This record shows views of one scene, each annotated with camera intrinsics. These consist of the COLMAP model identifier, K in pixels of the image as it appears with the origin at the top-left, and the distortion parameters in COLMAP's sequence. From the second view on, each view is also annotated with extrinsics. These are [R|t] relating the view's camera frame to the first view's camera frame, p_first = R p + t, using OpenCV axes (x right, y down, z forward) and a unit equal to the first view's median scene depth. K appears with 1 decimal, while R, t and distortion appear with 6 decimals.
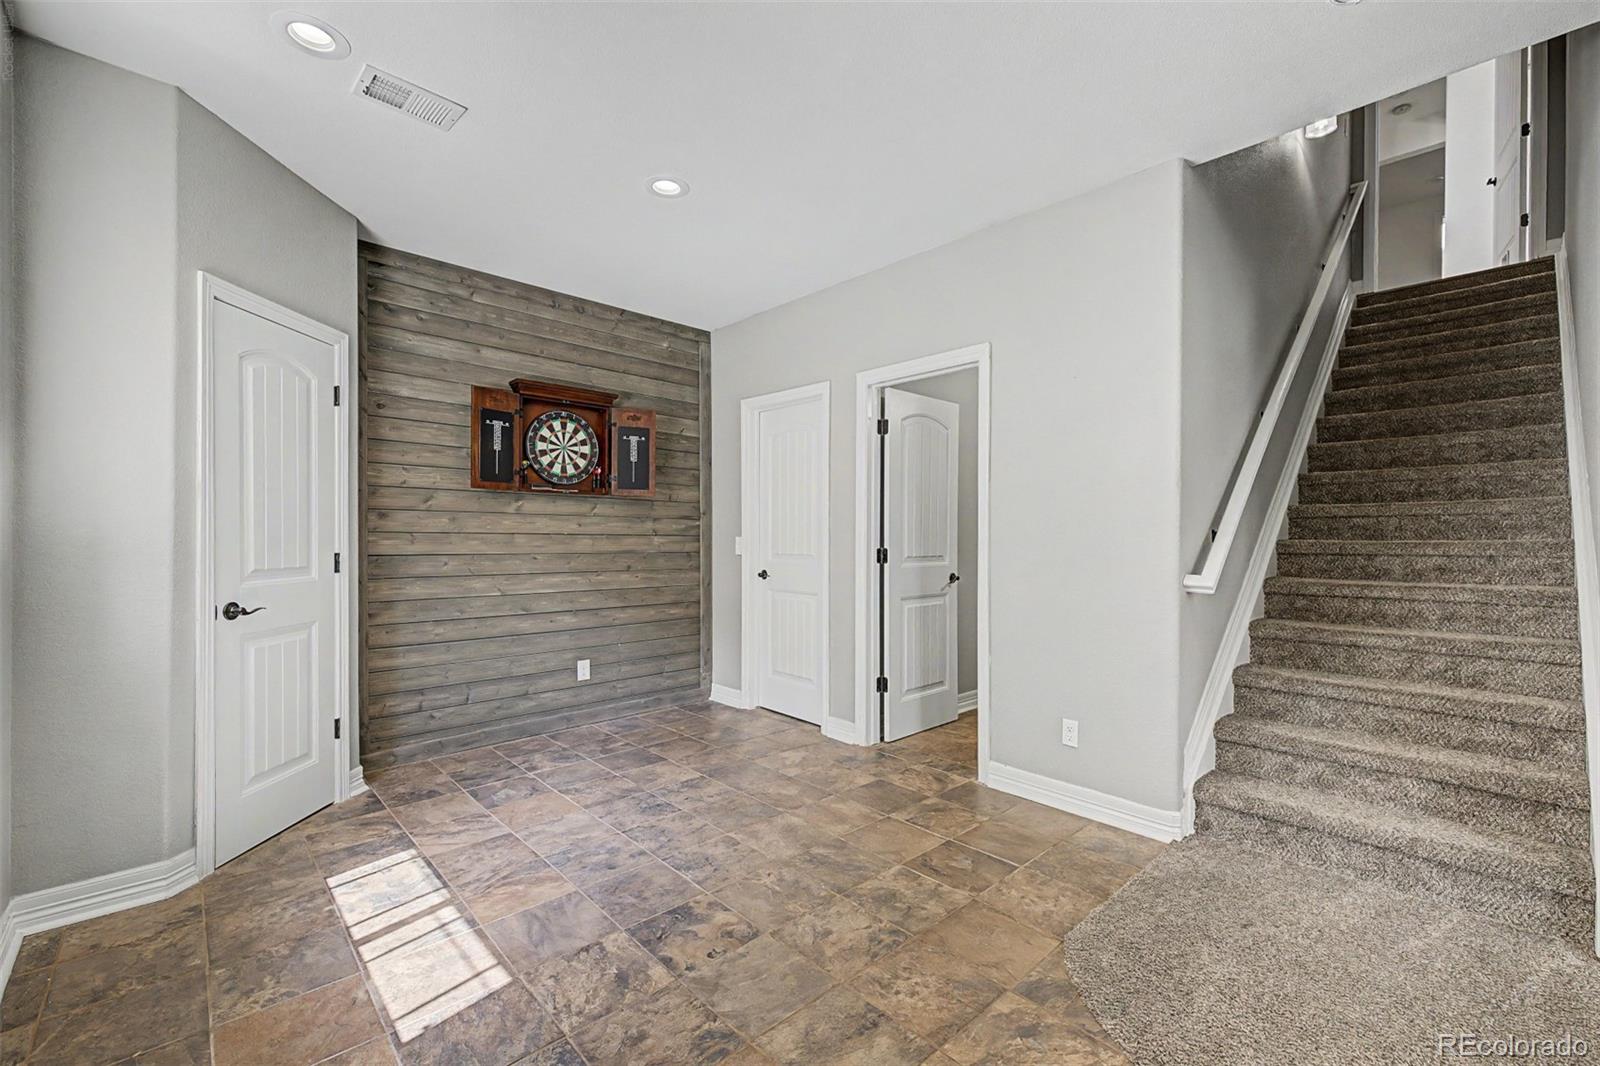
lens RADIAL K [[668.3, 0, 799.9], [0, 668.3, 536.0], [0, 0, 1]] dist [0.002430, -0.000060]
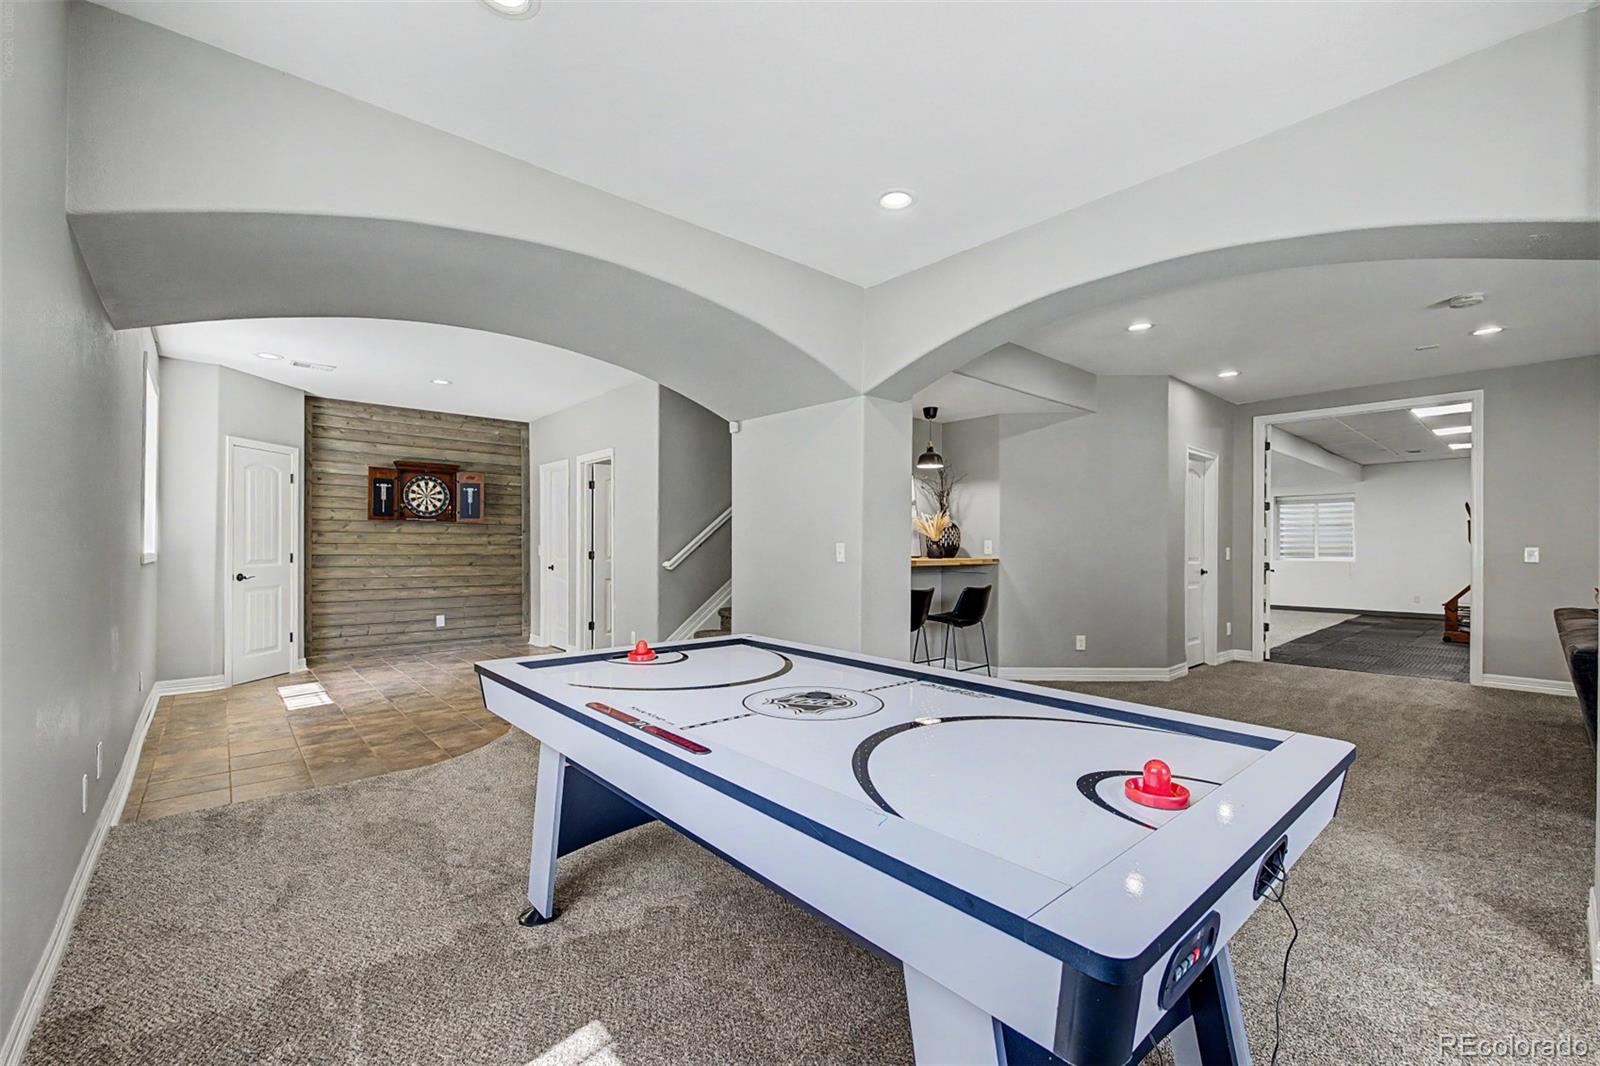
lens RADIAL K [[668.3, 0, 800.3], [0, 668.3, 539.4], [0, 0, 1]] dist [0.002430, -0.000060]
pose [[0.999376, -0.004630, -0.035022, 0.743497], [0.004232, 0.999926, -0.011418, 0.009728], [0.035072, 0.011263, 0.999321, -0.792993]]
